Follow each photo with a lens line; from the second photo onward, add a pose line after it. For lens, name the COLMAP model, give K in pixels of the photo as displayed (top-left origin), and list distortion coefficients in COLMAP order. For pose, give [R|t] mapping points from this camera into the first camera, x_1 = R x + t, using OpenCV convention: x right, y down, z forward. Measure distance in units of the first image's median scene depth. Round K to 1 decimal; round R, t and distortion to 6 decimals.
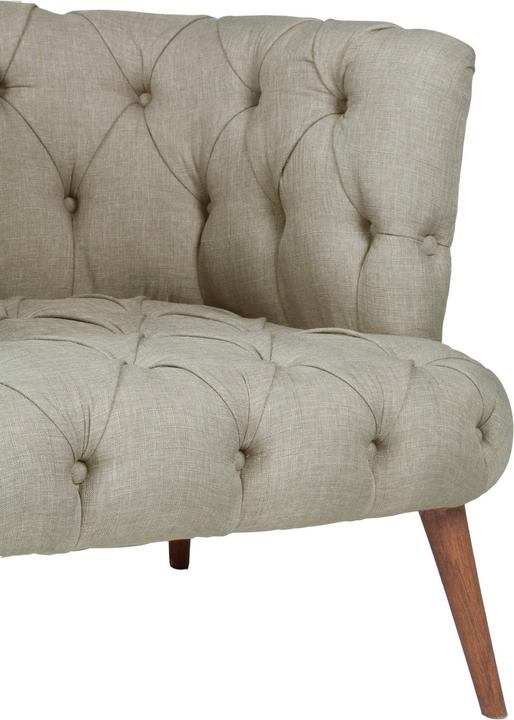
lens RADIAL K [[1506.9, 0, 304.5], [0, 1506.9, 404.8], [0, 0, 1]] dist [-0.021049, 0.000000]
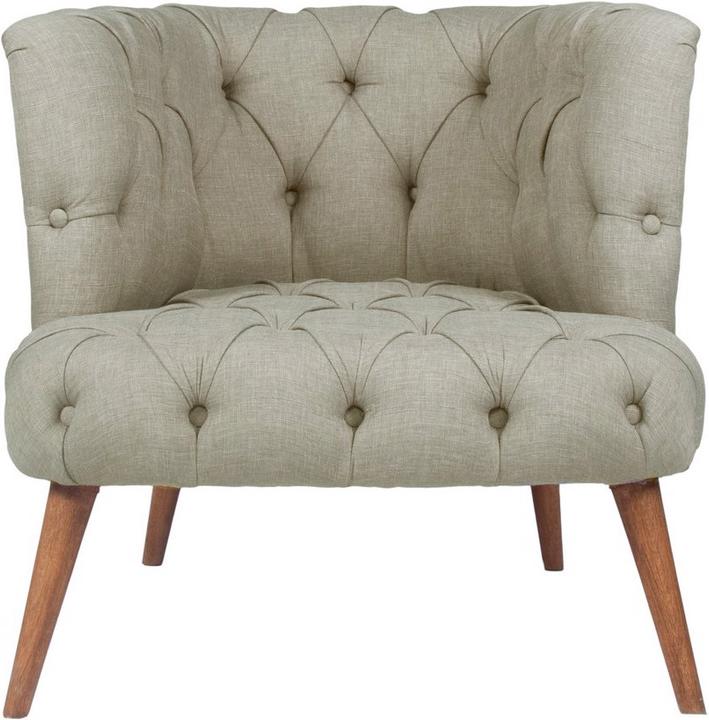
lens RADIAL K [[1884.6, 0, 356.9], [0, 1884.6, 354.2], [0, 0, 1]] dist [-0.171715, 0.000000]
pose [[0.861799, 0.020859, -0.506822, 0.538943], [-0.054576, 0.997167, -0.051760, 0.051848], [0.504306, 0.072267, 0.860496, -0.140061]]
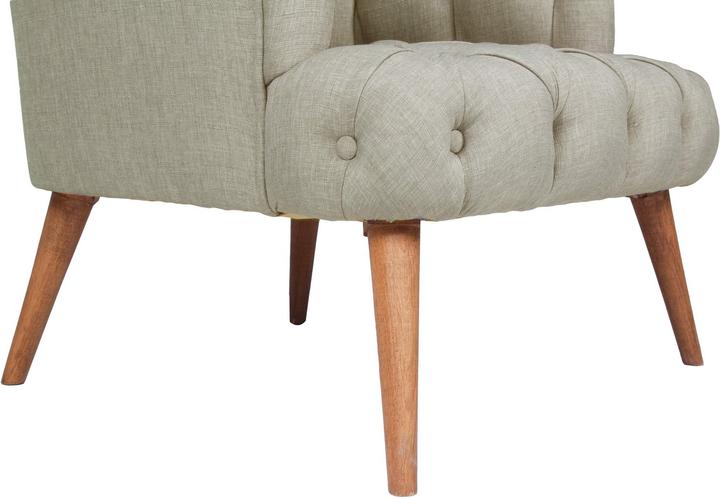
lens RADIAL K [[1287.0, 0, 356.2], [0, 1287.0, 299.0], [0, 0, 1]] dist [-0.033084, 0.000000]
pose [[0.915353, -0.108203, 0.387840, -0.530240], [0.117297, 0.993097, 0.000226, 0.119778], [-0.385188, 0.045285, 0.921726, 0.132431]]
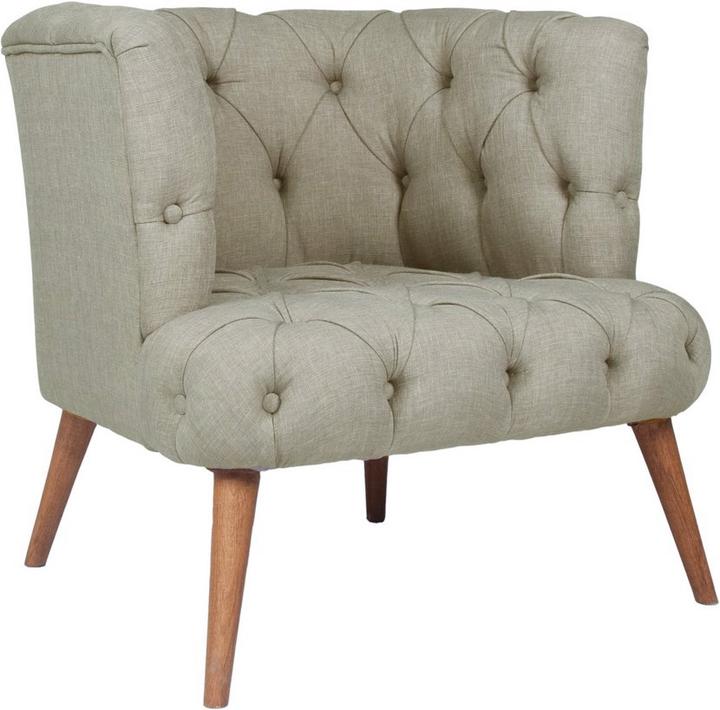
lens RADIAL K [[1884.6, 0, 324.6], [0, 1884.6, 311.1], [0, 0, 1]] dist [-0.171715, 0.000000]
pose [[0.997855, -0.058073, 0.030206, -0.193687], [0.060112, 0.995615, -0.071675, 0.069238], [-0.025912, 0.073337, 0.996971, -0.425225]]
